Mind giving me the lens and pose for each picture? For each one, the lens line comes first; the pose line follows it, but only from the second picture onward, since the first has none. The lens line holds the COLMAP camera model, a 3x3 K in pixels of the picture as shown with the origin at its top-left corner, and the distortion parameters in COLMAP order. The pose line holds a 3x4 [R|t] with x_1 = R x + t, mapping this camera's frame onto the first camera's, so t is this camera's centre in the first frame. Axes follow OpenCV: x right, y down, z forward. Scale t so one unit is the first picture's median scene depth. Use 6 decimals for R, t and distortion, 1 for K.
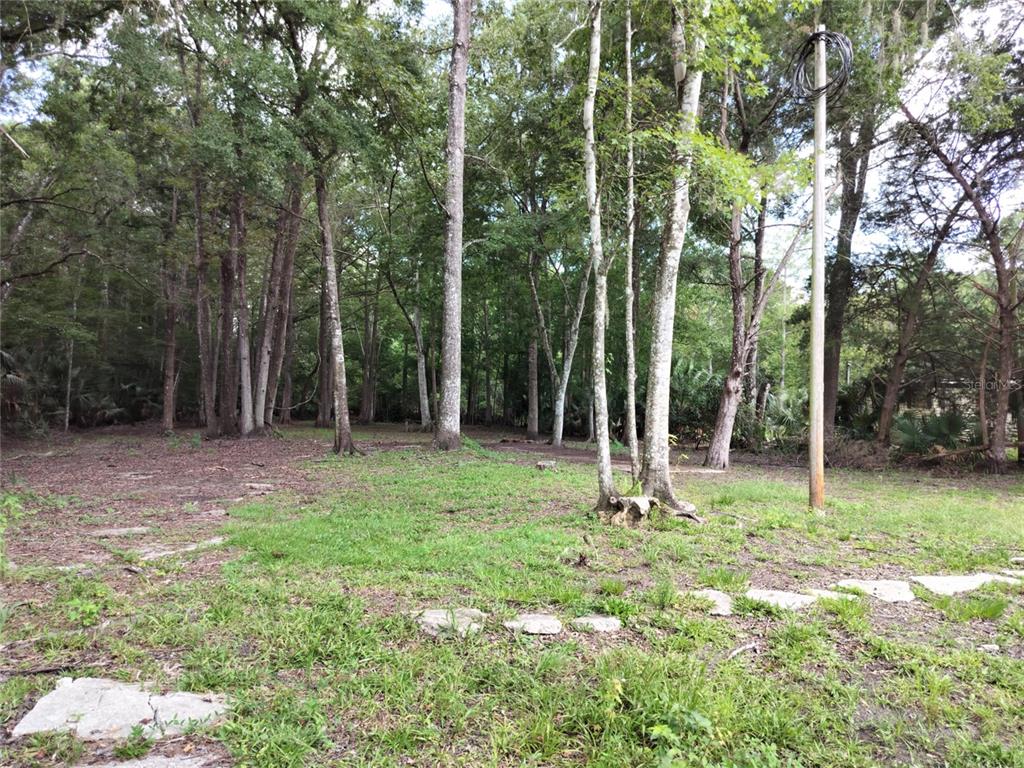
lens RADIAL K [[722.5, 0, 516.6], [0, 722.5, 384.5], [0, 0, 1]] dist [0.069433, -0.092185]
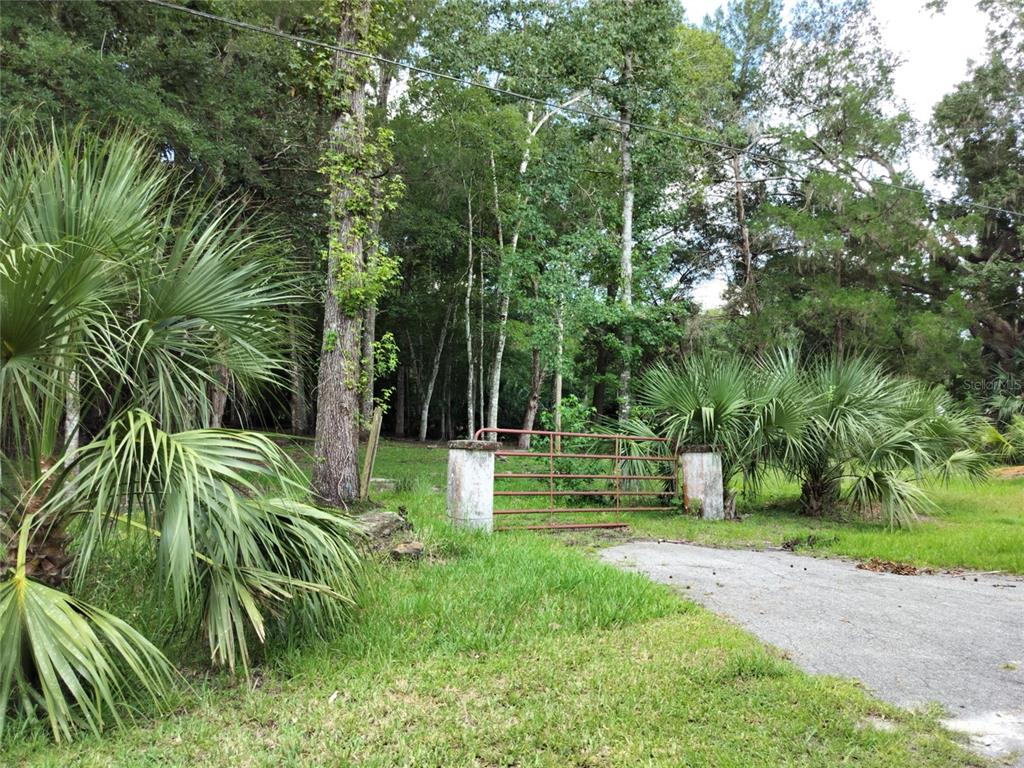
lens RADIAL K [[722.5, 0, 516.6], [0, 722.5, 384.5], [0, 0, 1]] dist [0.069433, -0.092185]
pose [[0.974111, 0.013988, 0.225636, -0.162949], [-0.012190, 0.999882, -0.009363, -0.032623], [-0.225740, 0.006370, 0.974167, -0.816867]]
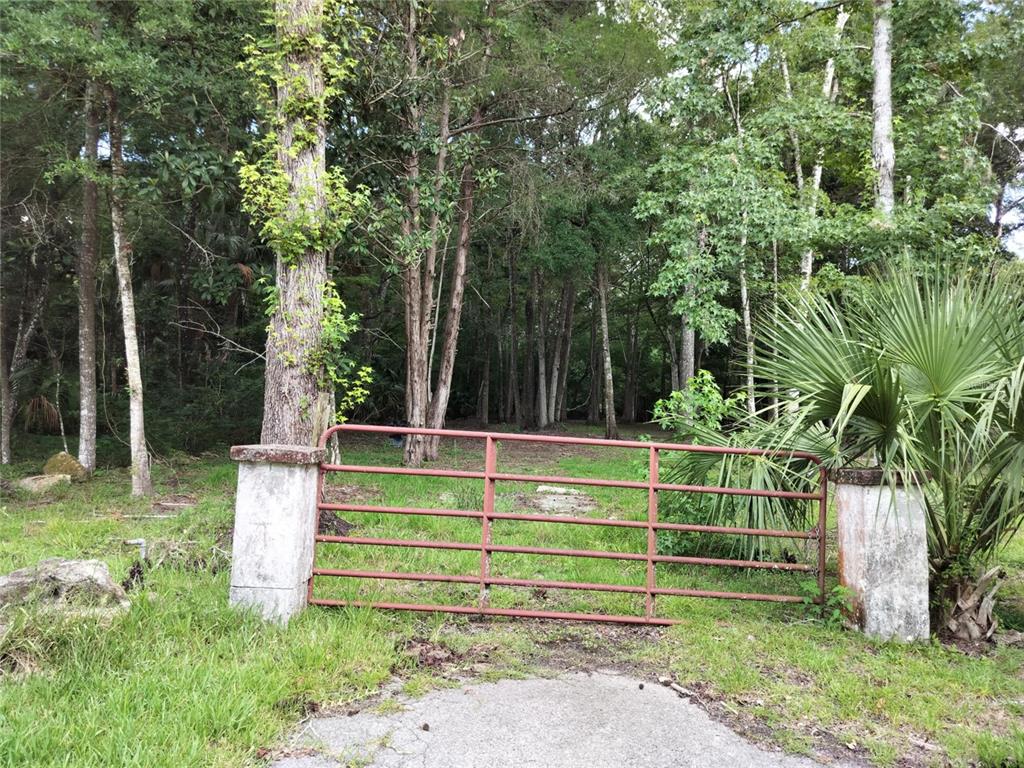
lens RADIAL K [[719.9, 0, 511.5], [0, 719.9, 391.9], [0, 0, 1]] dist [0.058848, -0.073358]
pose [[0.933568, 0.003817, -0.358380, 0.119333], [-0.000996, 0.999967, 0.008056, -0.020342], [0.358399, -0.007164, 0.933541, -0.545762]]
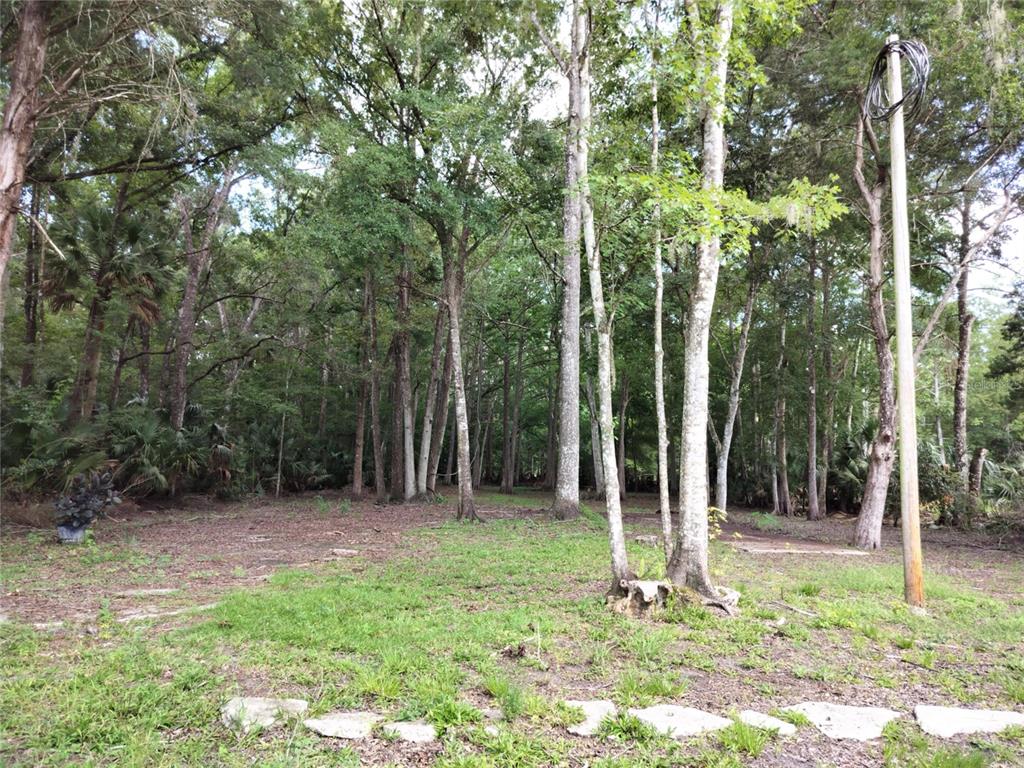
lens RADIAL K [[722.5, 0, 516.6], [0, 722.5, 384.5], [0, 0, 1]] dist [0.069433, -0.092185]
pose [[0.956701, -0.032074, -0.289301, 0.153061], [0.005596, 0.995753, -0.091890, -0.000817], [0.291020, 0.086292, 0.952817, 0.052367]]
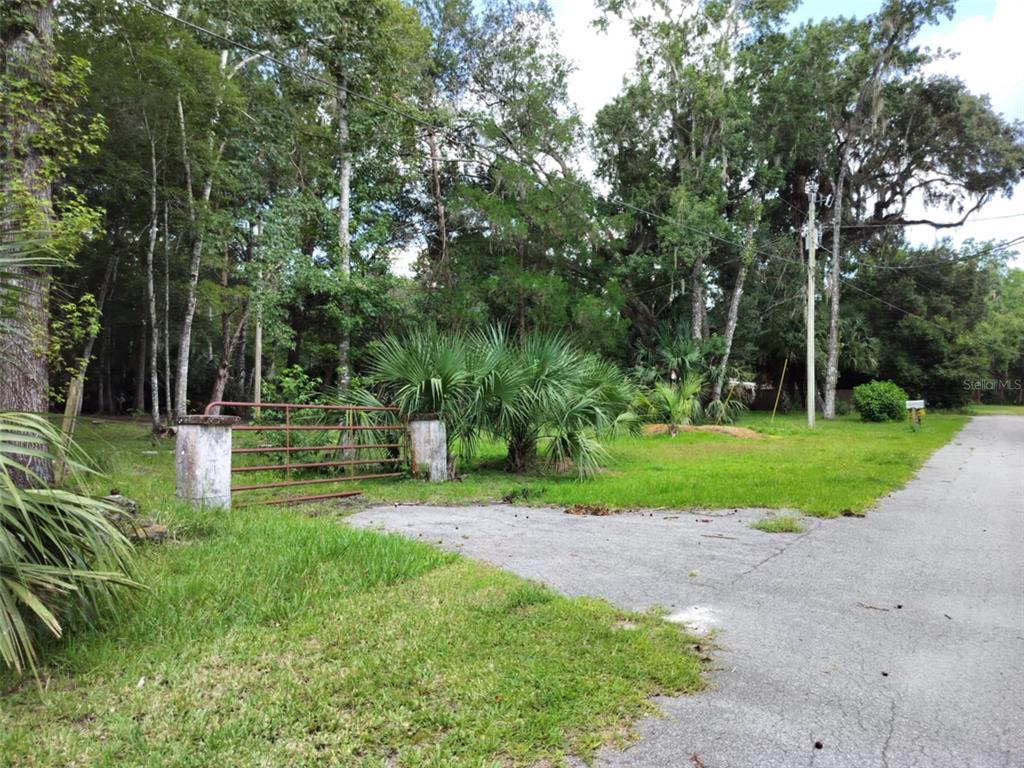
lens RADIAL K [[725.2, 0, 519.2], [0, 725.2, 384.2], [0, 0, 1]] dist [0.073222, -0.083335]
pose [[0.790477, -0.000494, 0.612491, -0.213365], [-0.020706, 0.999407, 0.027530, -0.035689], [-0.612141, -0.034444, 0.789998, -0.824657]]
